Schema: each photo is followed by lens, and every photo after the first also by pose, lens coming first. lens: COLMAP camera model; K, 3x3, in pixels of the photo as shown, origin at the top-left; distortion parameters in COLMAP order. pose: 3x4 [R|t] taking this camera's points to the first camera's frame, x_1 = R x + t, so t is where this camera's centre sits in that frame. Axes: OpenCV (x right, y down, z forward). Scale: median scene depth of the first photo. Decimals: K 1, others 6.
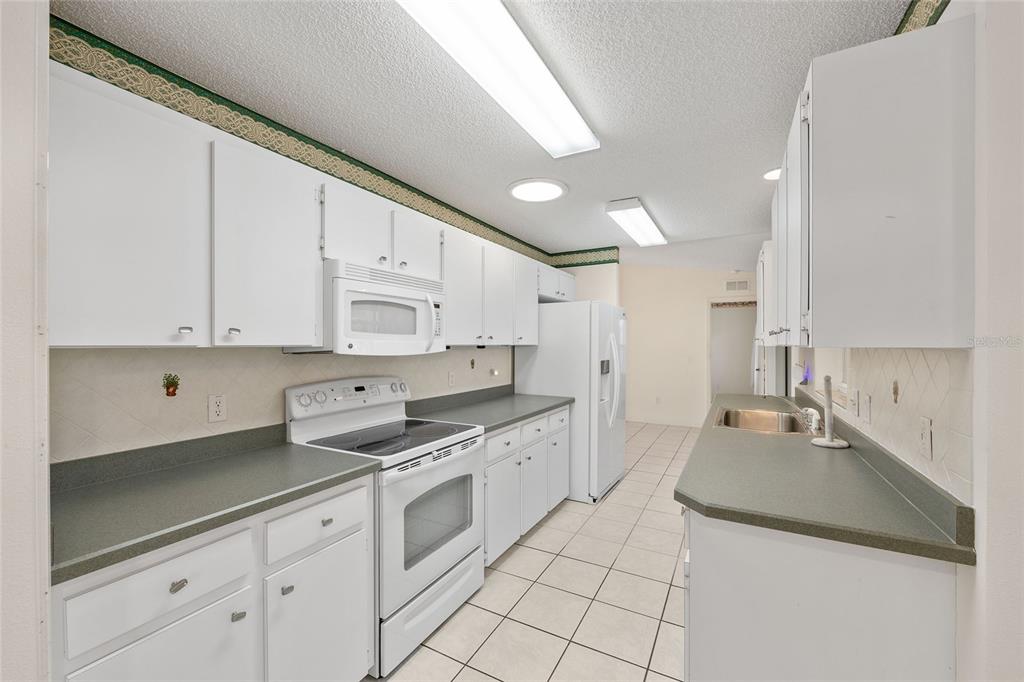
lens RADIAL K [[413.8, 0, 511.3], [0, 413.8, 342.7], [0, 0, 1]] dist [-0.001476, 0.000351]
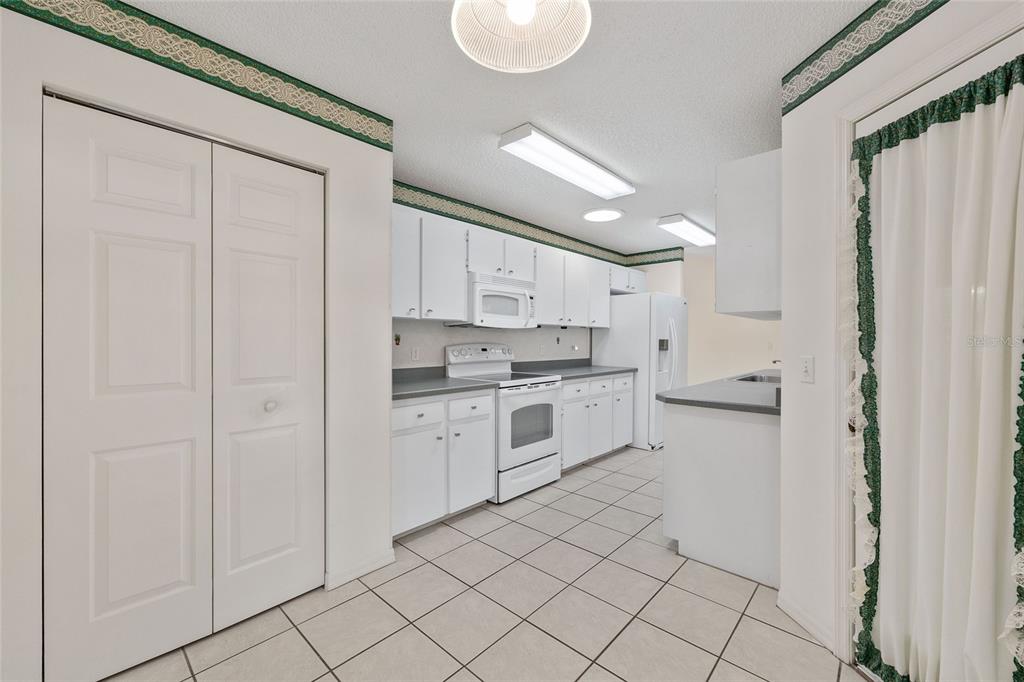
lens RADIAL K [[413.8, 0, 511.3], [0, 413.8, 342.7], [0, 0, 1]] dist [-0.001476, 0.000351]
pose [[0.970927, 0.006907, -0.239275, 0.122988], [-0.004079, 0.999916, 0.012312, 0.062318], [0.239340, -0.010978, 0.970874, -0.542501]]
